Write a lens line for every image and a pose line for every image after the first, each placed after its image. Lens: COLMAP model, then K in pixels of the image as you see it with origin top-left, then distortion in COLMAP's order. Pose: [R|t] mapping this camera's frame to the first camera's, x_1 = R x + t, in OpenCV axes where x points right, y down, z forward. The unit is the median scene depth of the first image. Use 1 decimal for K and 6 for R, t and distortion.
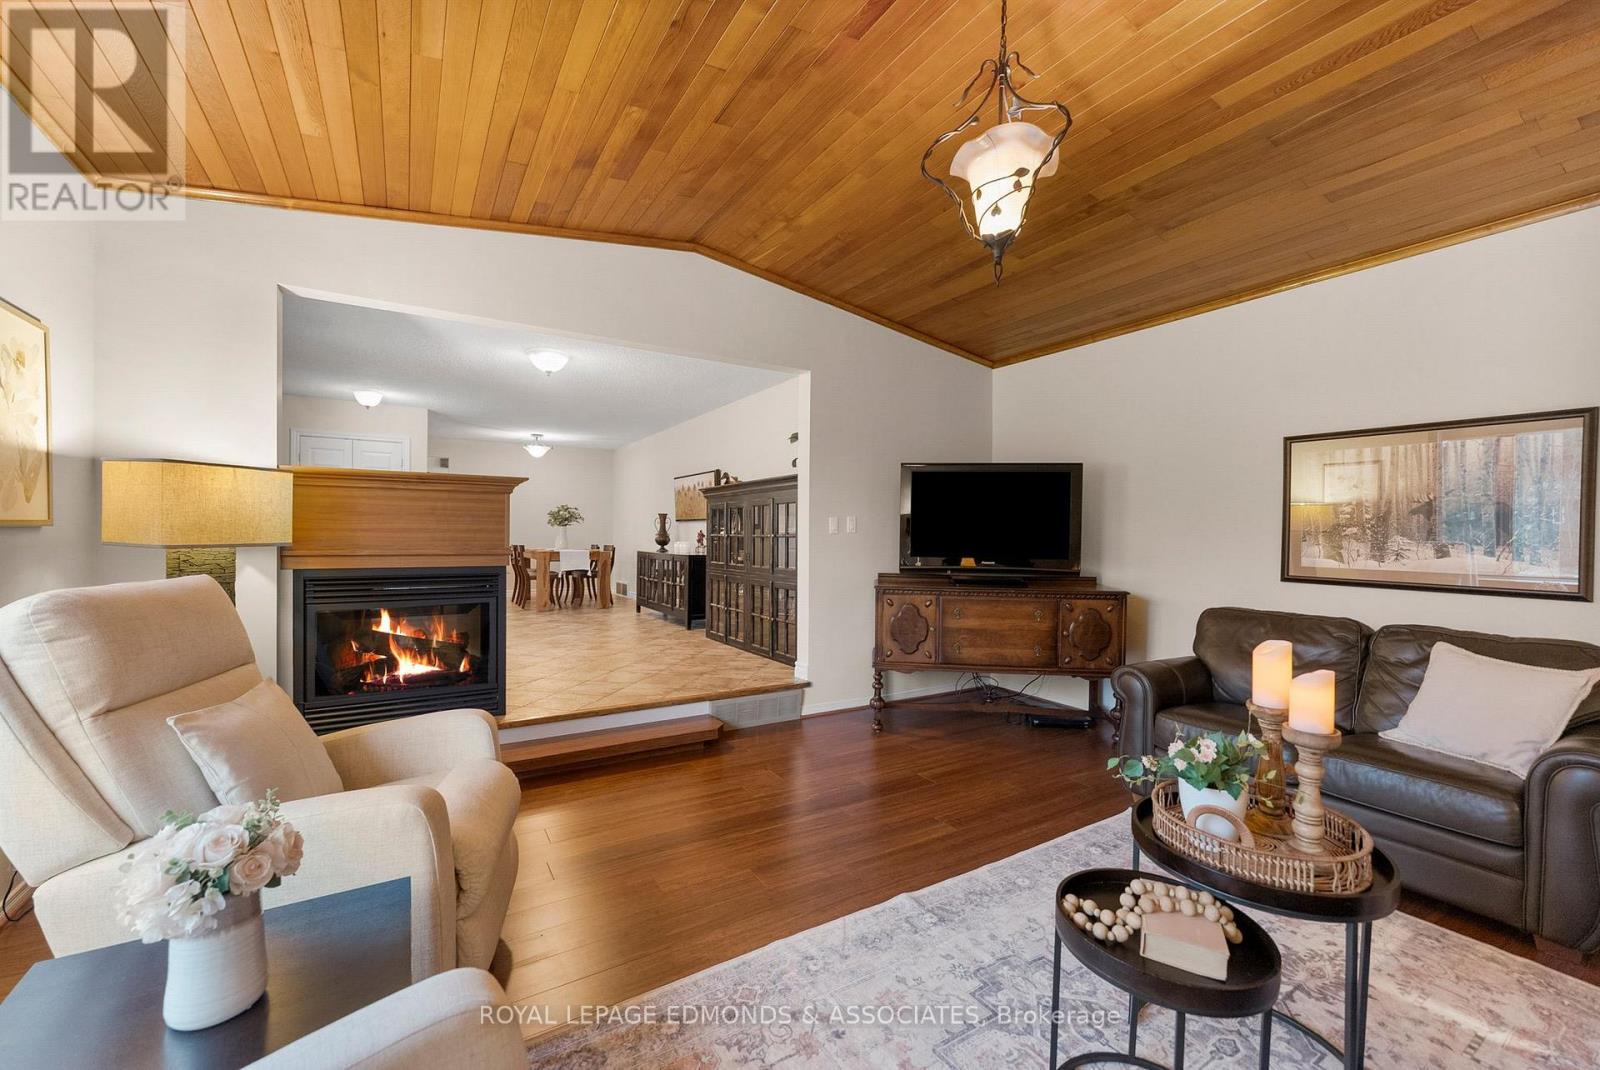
lens RADIAL K [[646.9, 0, 795.1], [0, 646.9, 533.2], [0, 0, 1]] dist [-0.000593, -0.000053]
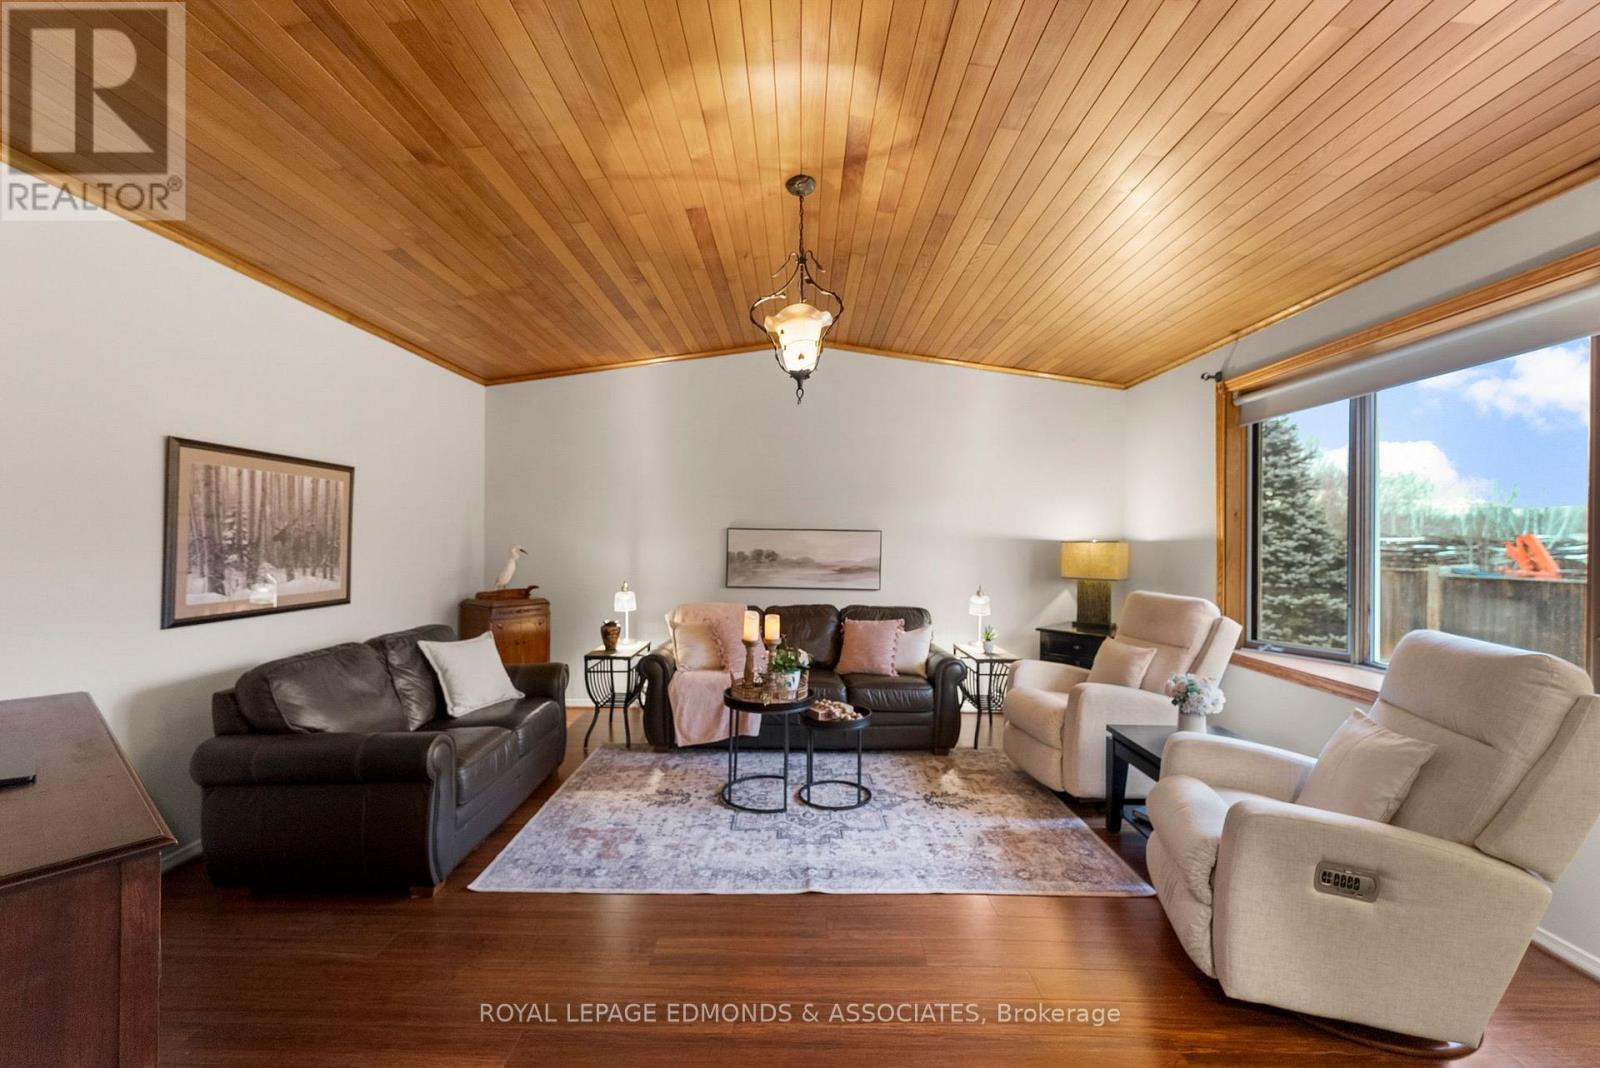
lens RADIAL K [[646.9, 0, 795.1], [0, 646.9, 532.2], [0, 0, 1]] dist [-0.000593, -0.000053]
pose [[-0.850843, -0.013109, 0.525256, -0.277481], [-0.015772, 0.999875, -0.000593, -0.052618], [-0.525183, -0.008789, -0.850944, 1.371353]]
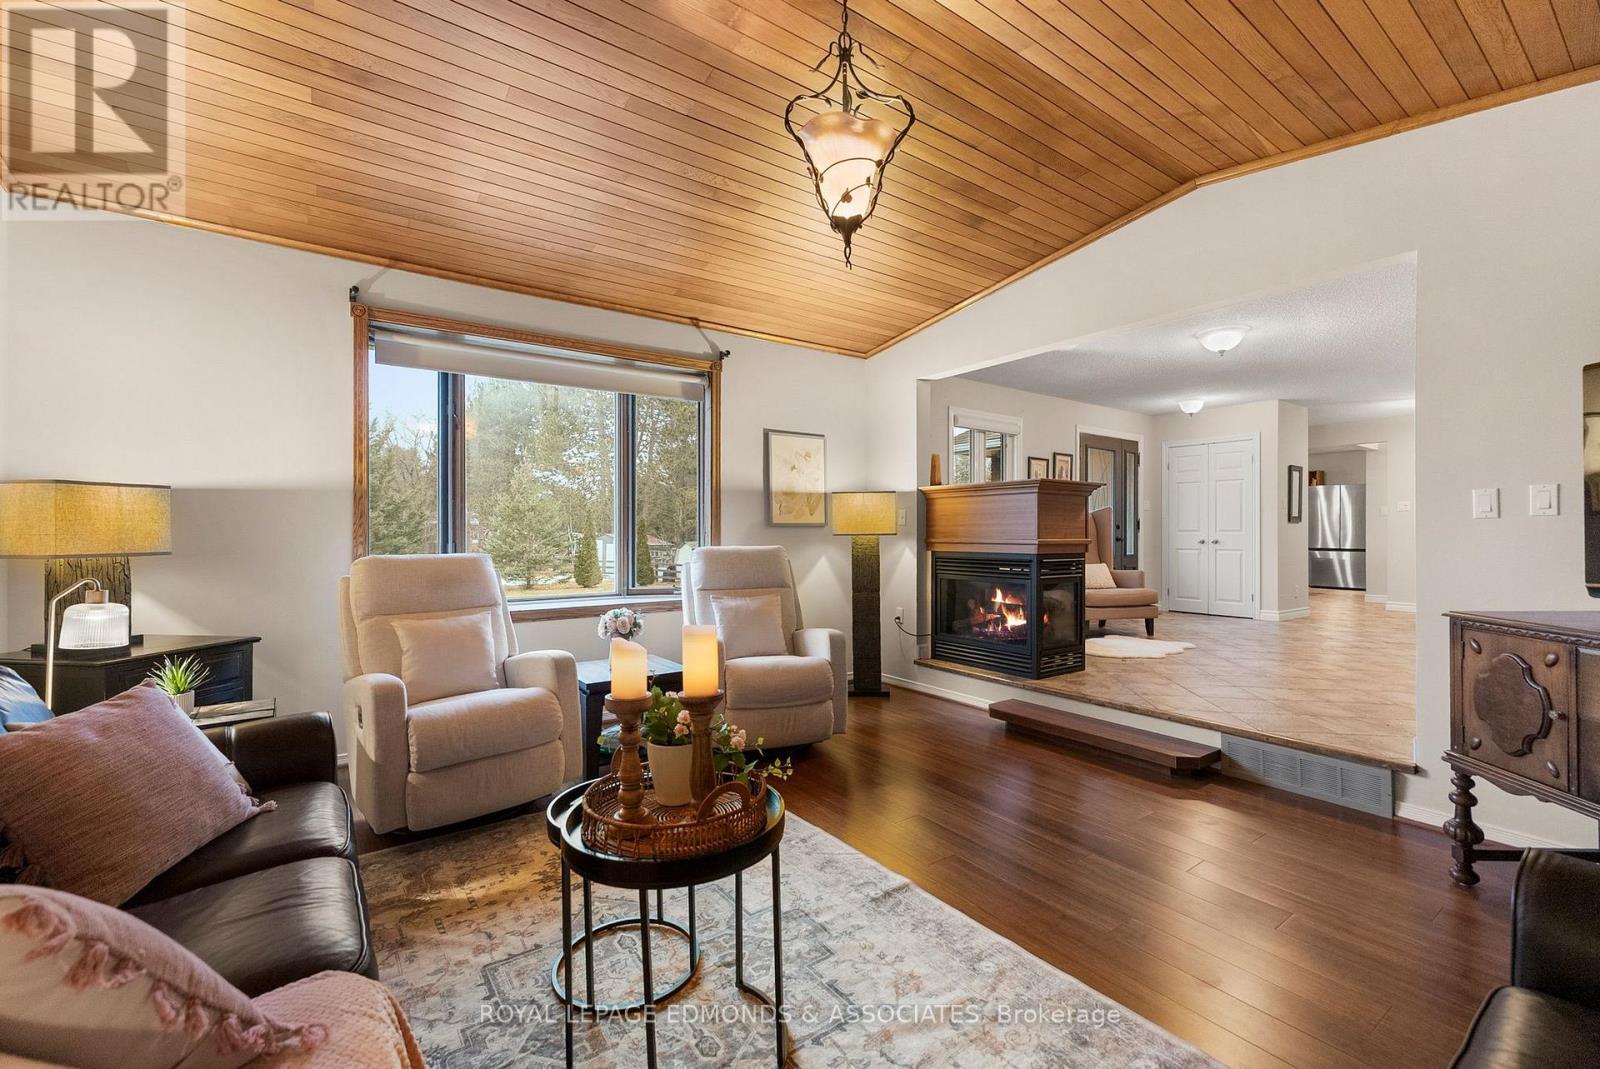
lens RADIAL K [[674.6, 0, 798.6], [0, 674.6, 531.8], [0, 0, 1]] dist [-0.001846, -0.000200]
pose [[0.078313, -0.012450, -0.996851, 0.815524], [0.002953, 0.999921, -0.012256, 0.025260], [0.996924, -0.001984, 0.078344, 0.514904]]
